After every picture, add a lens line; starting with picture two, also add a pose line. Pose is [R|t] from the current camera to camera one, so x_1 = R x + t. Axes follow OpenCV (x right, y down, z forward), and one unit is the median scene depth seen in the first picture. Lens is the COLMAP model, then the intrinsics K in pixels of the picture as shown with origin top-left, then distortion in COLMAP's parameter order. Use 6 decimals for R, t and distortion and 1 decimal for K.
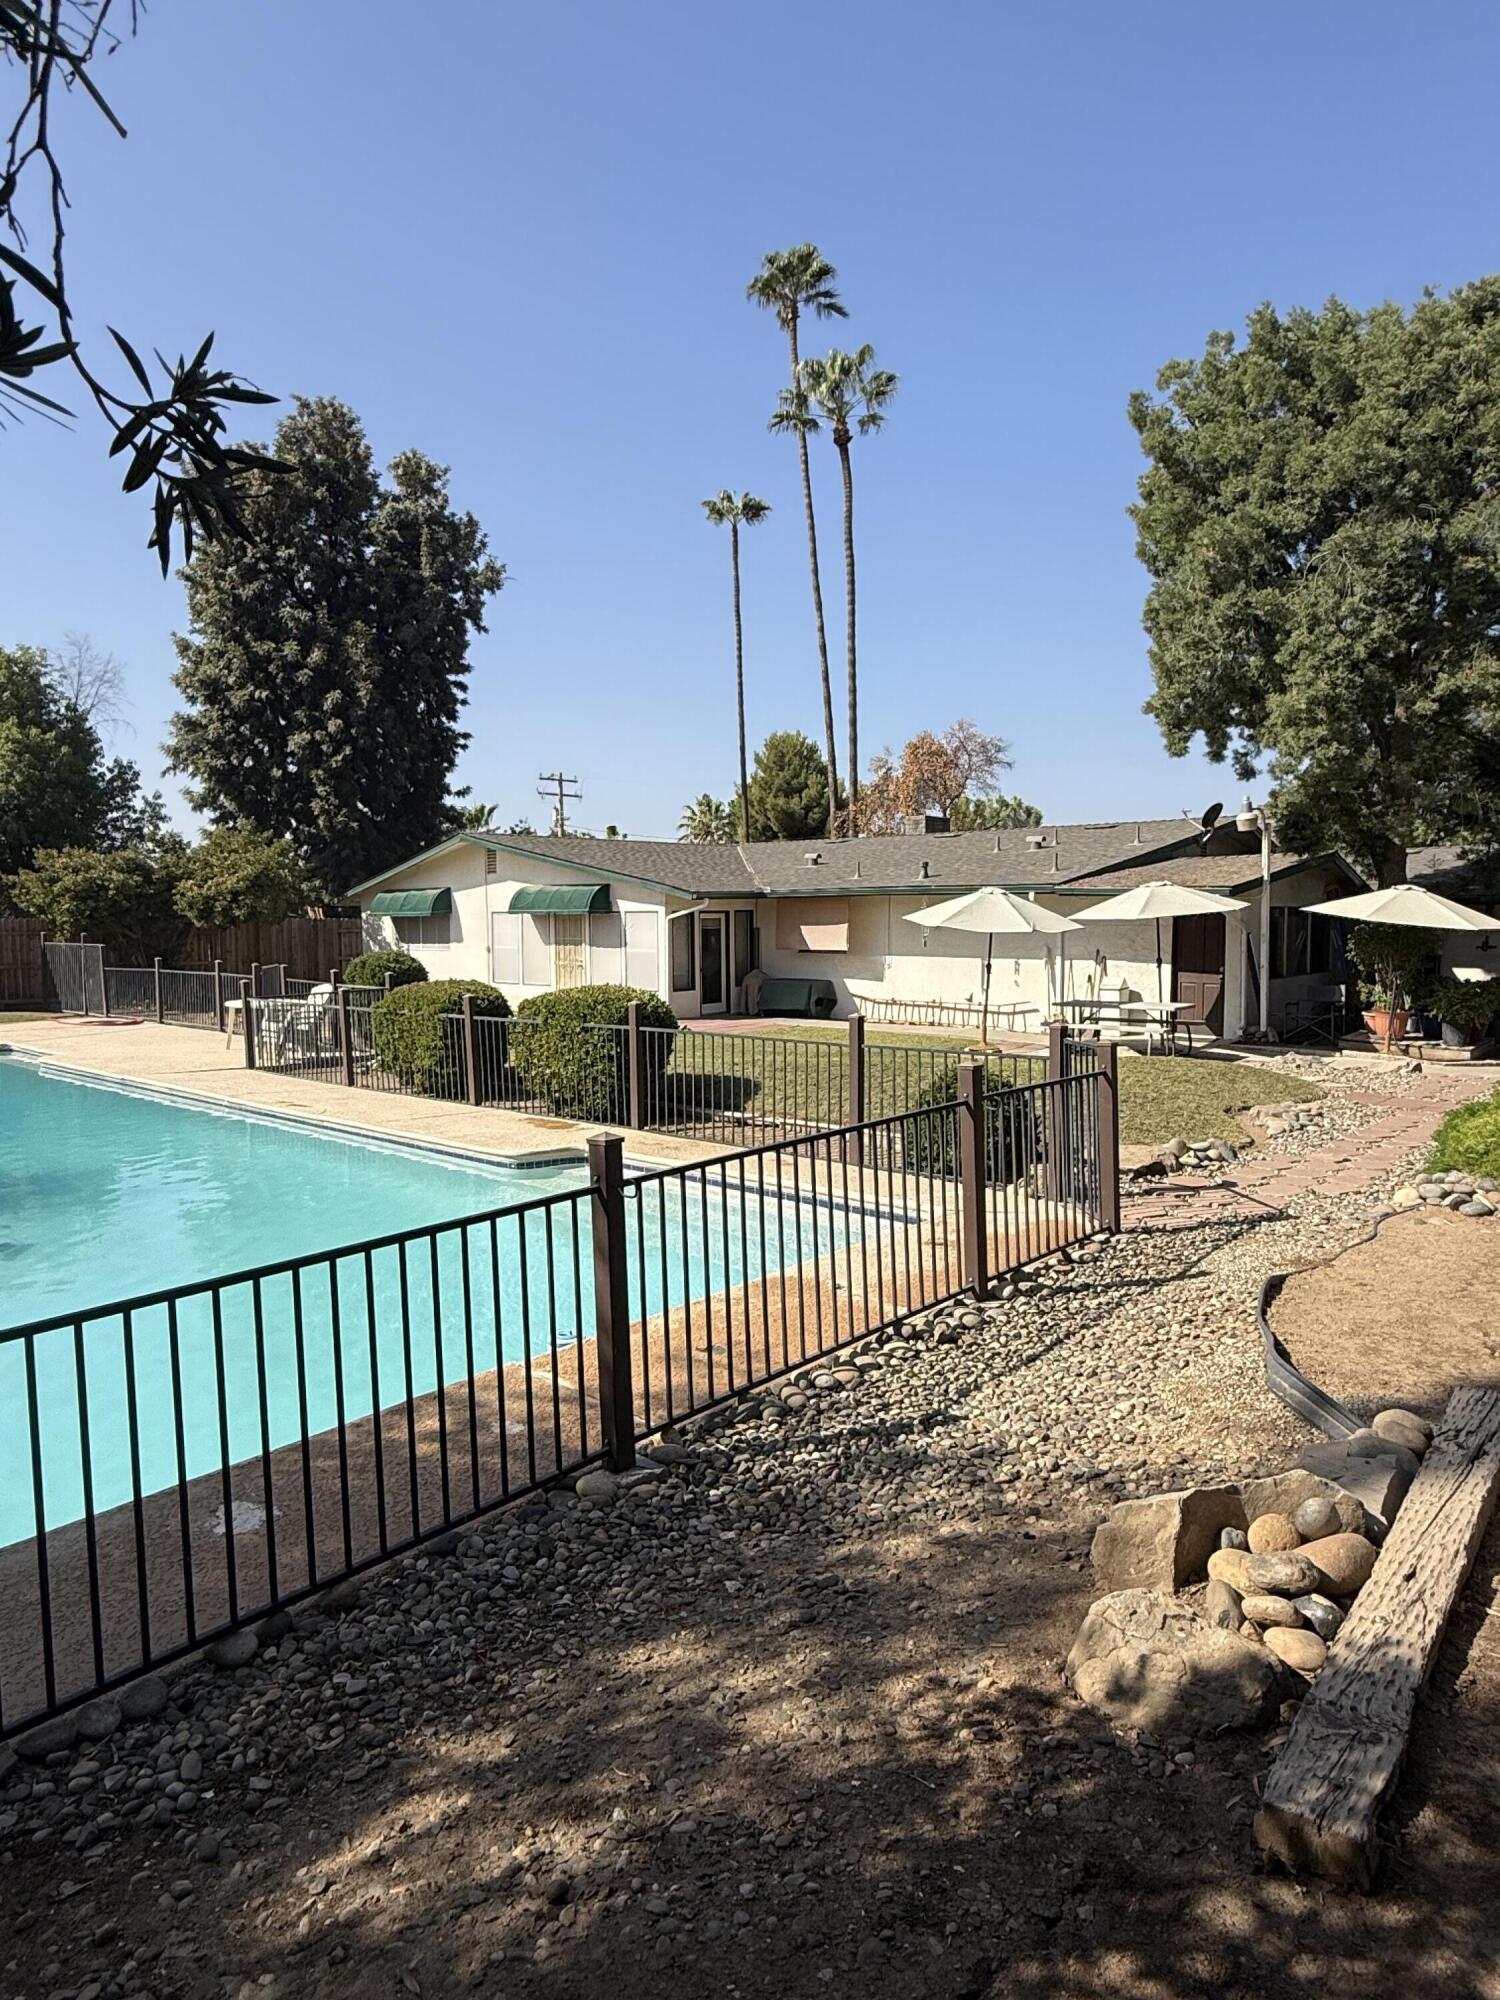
lens RADIAL K [[1218.0, 0, 761.5], [0, 1218.0, 1000.0], [0, 0, 1]] dist [0.000829, 0.000356]
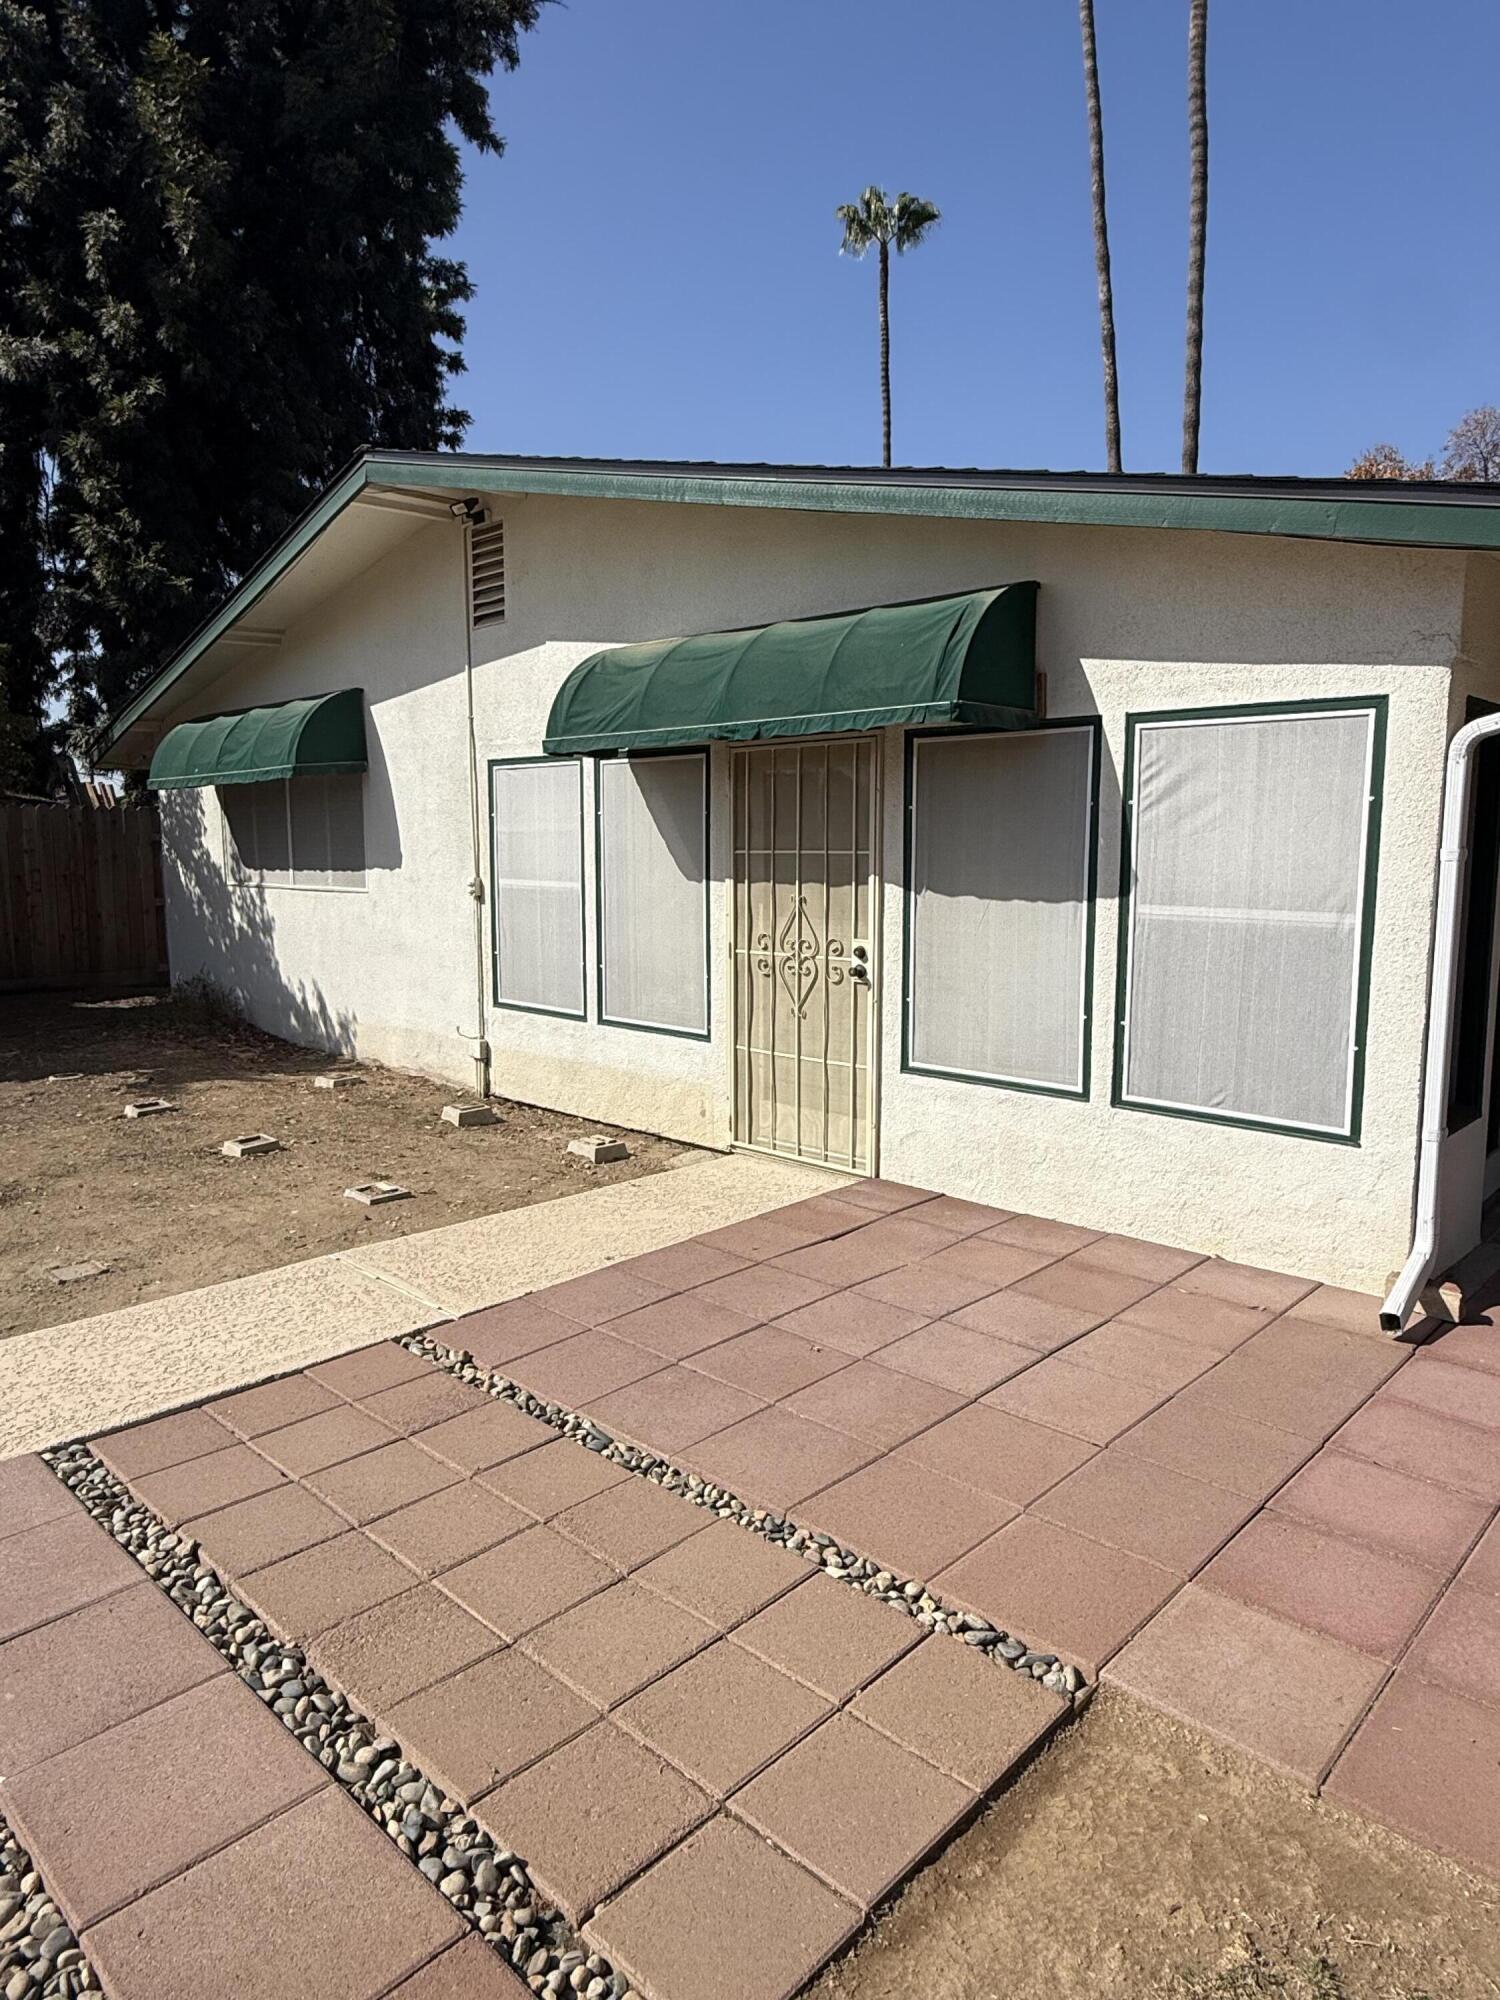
lens RADIAL K [[1218.0, 0, 738.7], [0, 1218.0, 998.0], [0, 0, 1]] dist [0.000829, 0.000356]
pose [[0.998707, 0.014641, -0.048687, -0.123324], [-0.011837, 0.998281, 0.057399, -0.028138], [0.049444, -0.056749, 0.997163, 0.596100]]
